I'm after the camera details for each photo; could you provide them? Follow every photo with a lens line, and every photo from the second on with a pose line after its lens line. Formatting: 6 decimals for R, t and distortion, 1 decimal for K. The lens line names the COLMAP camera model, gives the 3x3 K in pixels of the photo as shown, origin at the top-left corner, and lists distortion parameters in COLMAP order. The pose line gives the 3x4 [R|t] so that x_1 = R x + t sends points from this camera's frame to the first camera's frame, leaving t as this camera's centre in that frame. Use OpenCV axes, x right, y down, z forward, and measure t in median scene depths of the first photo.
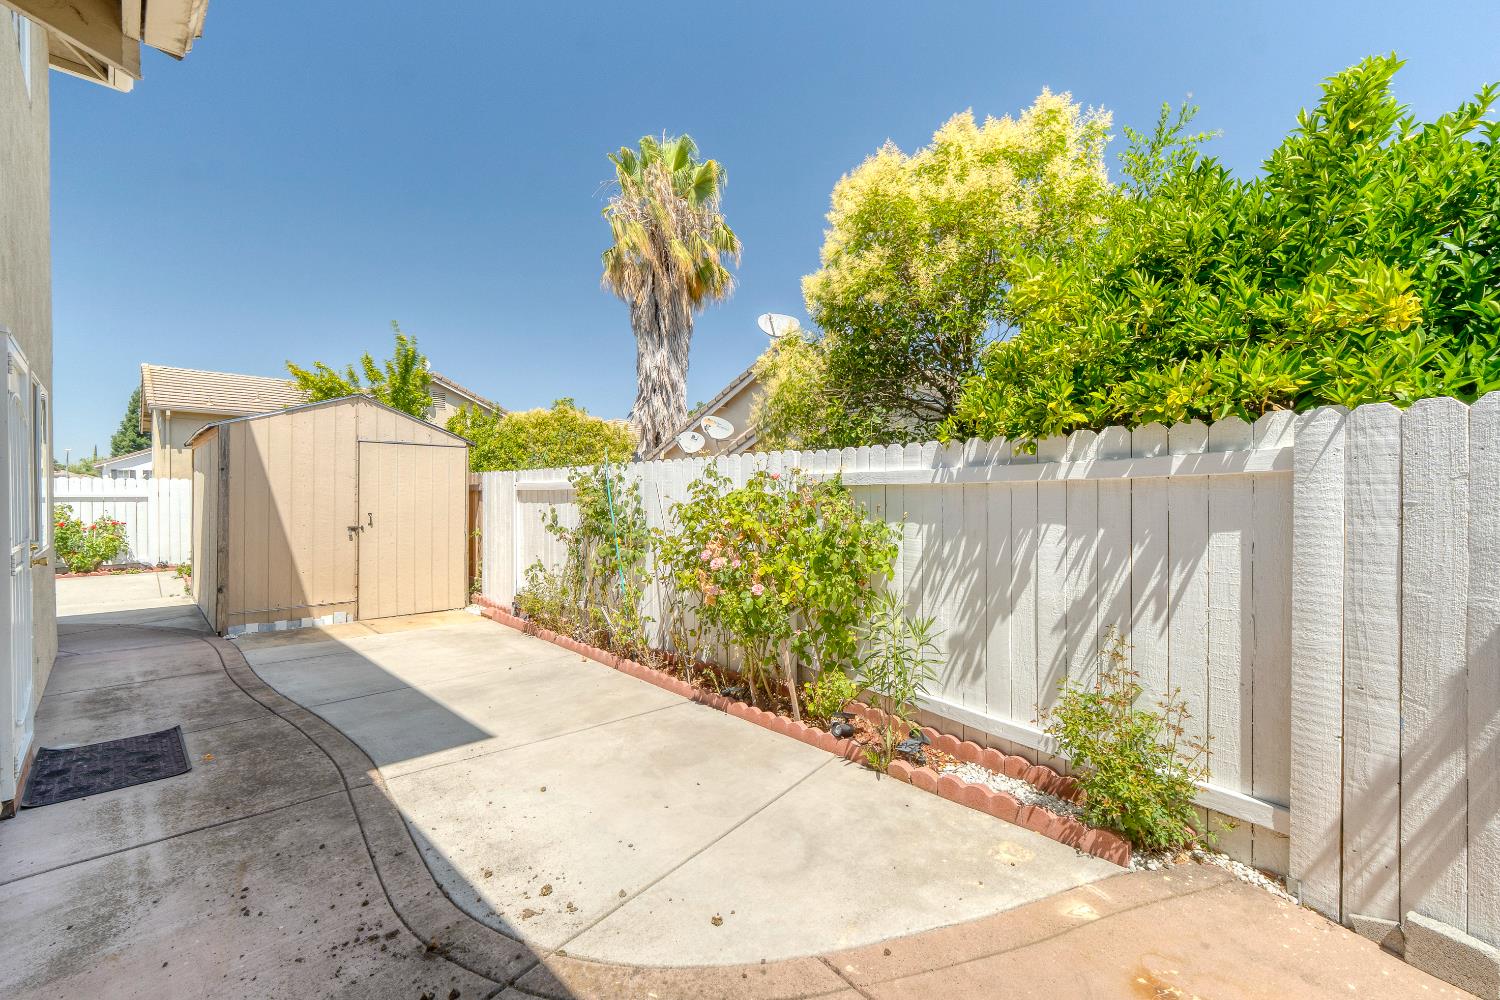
lens RADIAL K [[622.9, 0, 753.4], [0, 622.9, 501.5], [0, 0, 1]] dist [0.002124, 0.000106]
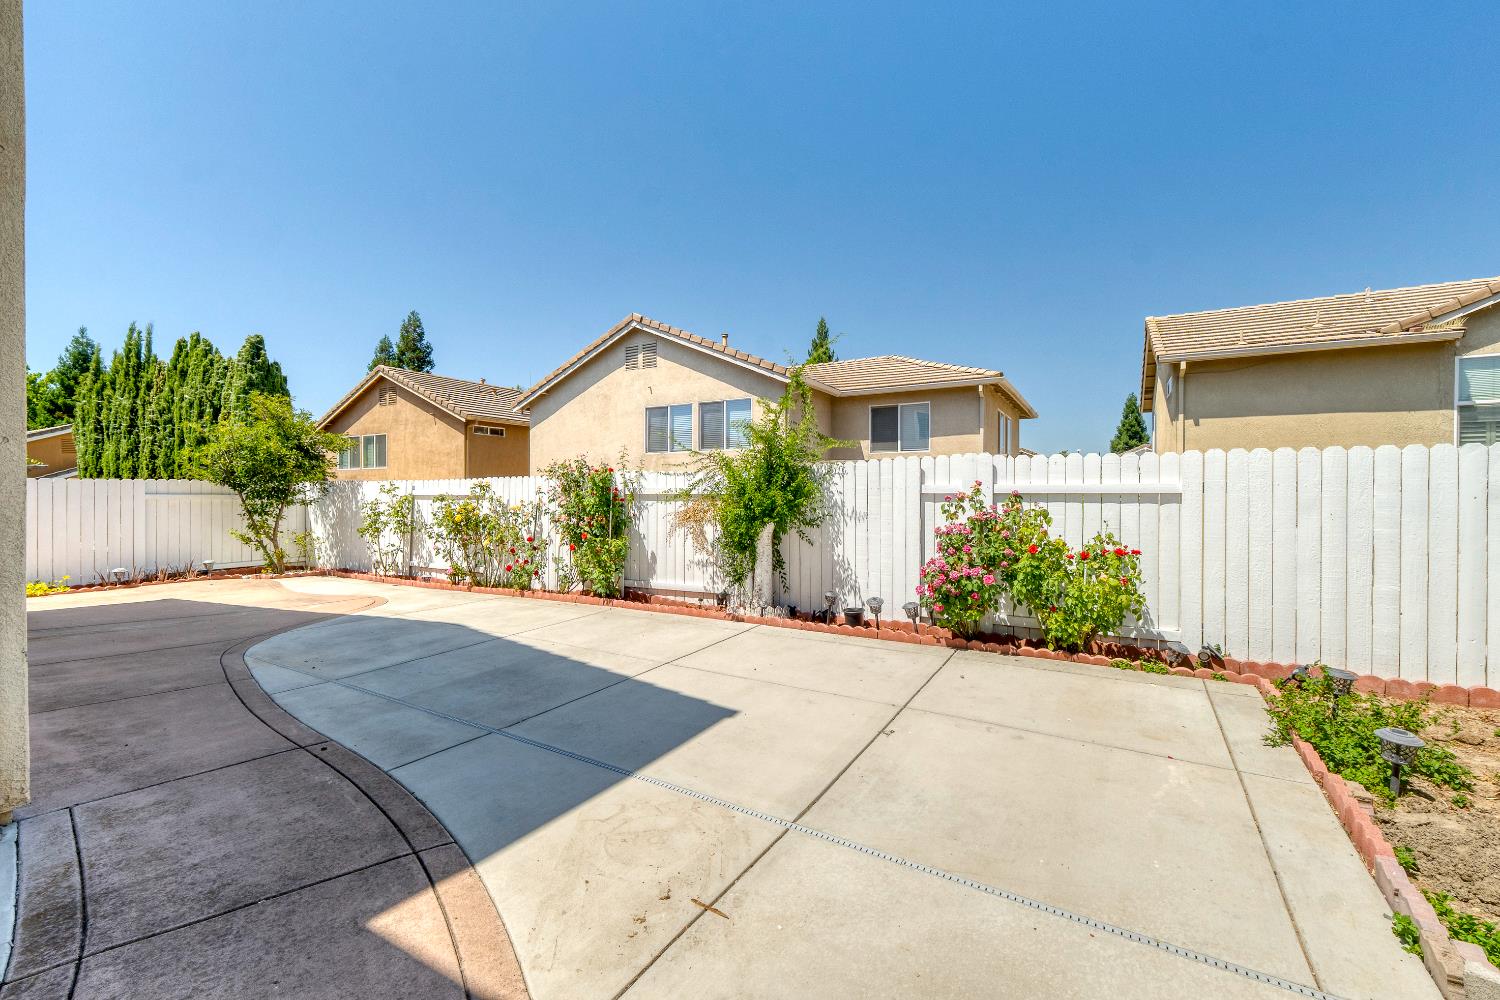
lens RADIAL K [[622.9, 0, 754.5], [0, 622.9, 498.7], [0, 0, 1]] dist [0.002124, 0.000106]
pose [[0.250972, 0.008177, -0.967960, -0.644439], [-0.007591, 0.999950, 0.006479, -0.003732], [0.967965, 0.005722, 0.251022, 0.622142]]
